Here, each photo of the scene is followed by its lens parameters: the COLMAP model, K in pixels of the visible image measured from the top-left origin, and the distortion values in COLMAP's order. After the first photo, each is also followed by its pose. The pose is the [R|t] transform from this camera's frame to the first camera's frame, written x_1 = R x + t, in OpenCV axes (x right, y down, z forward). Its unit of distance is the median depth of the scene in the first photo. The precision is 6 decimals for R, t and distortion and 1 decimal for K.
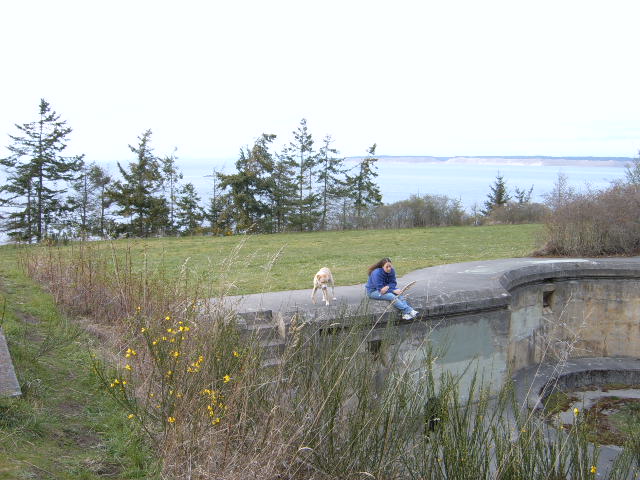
lens RADIAL K [[658.7, 0, 321.9], [0, 658.7, 237.2], [0, 0, 1]] dist [-0.110814, 0.000000]
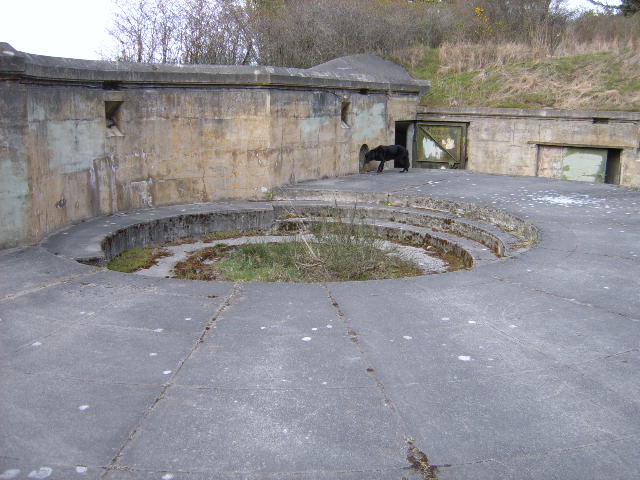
lens RADIAL K [[658.7, 0, 321.2], [0, 658.7, 242.2], [0, 0, 1]] dist [-0.110814, 0.000000]
pose [[0.841575, -0.104979, 0.529841, 0.163817], [0.058971, 0.992925, 0.103065, 0.168793], [-0.536912, -0.055491, 0.841812, 0.326942]]
